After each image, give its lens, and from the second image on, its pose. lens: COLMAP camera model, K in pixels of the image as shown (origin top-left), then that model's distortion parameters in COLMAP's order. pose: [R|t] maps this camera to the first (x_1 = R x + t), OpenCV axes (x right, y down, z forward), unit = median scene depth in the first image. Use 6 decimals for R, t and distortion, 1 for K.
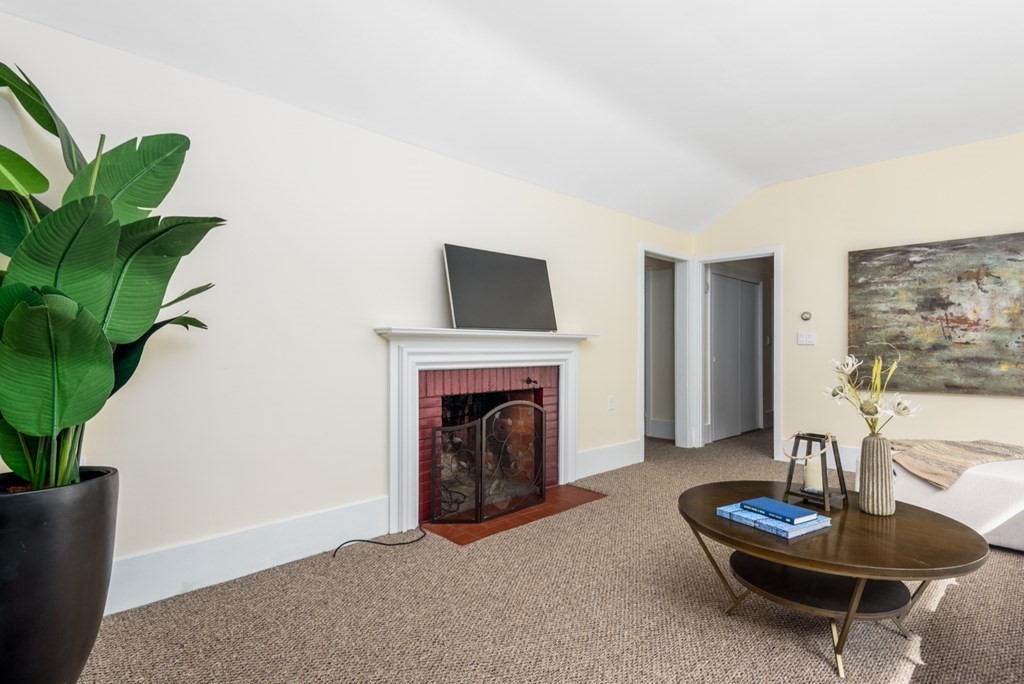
lens RADIAL K [[515.6, 0, 512.0], [0, 515.6, 342.0], [0, 0, 1]] dist [0.040239, -0.029960]
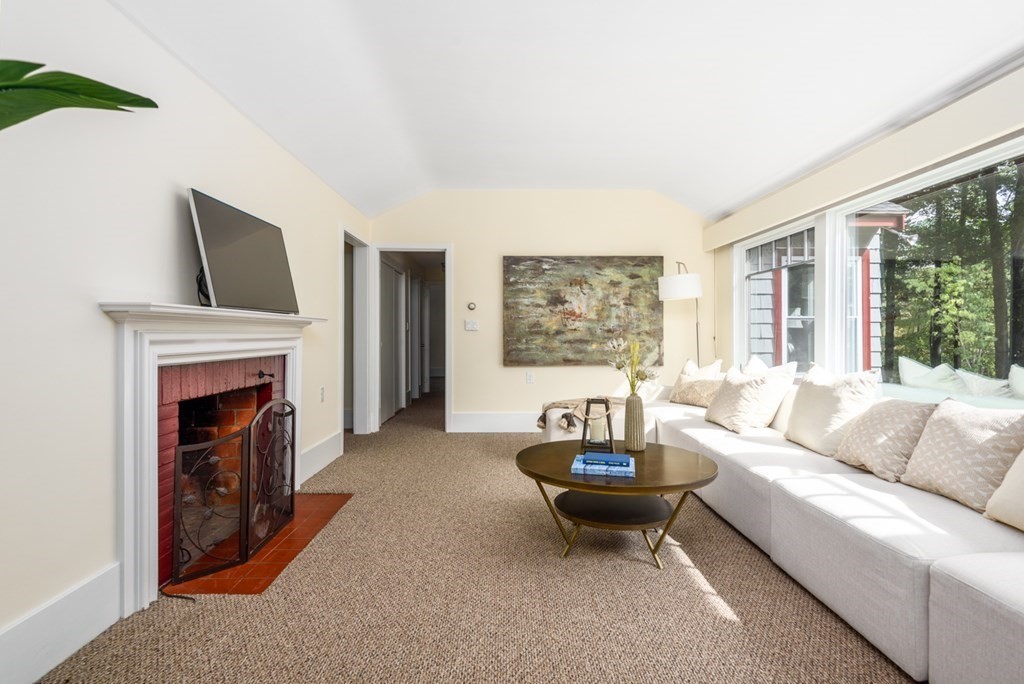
lens RADIAL K [[528.5, 0, 511.5], [0, 528.5, 327.8], [0, 0, 1]] dist [0.041866, -0.036364]
pose [[0.682943, 0.006007, 0.730447, -0.304783], [-0.005714, 0.999980, -0.002881, 0.002306], [-0.730449, -0.002206, 0.682964, 0.142397]]
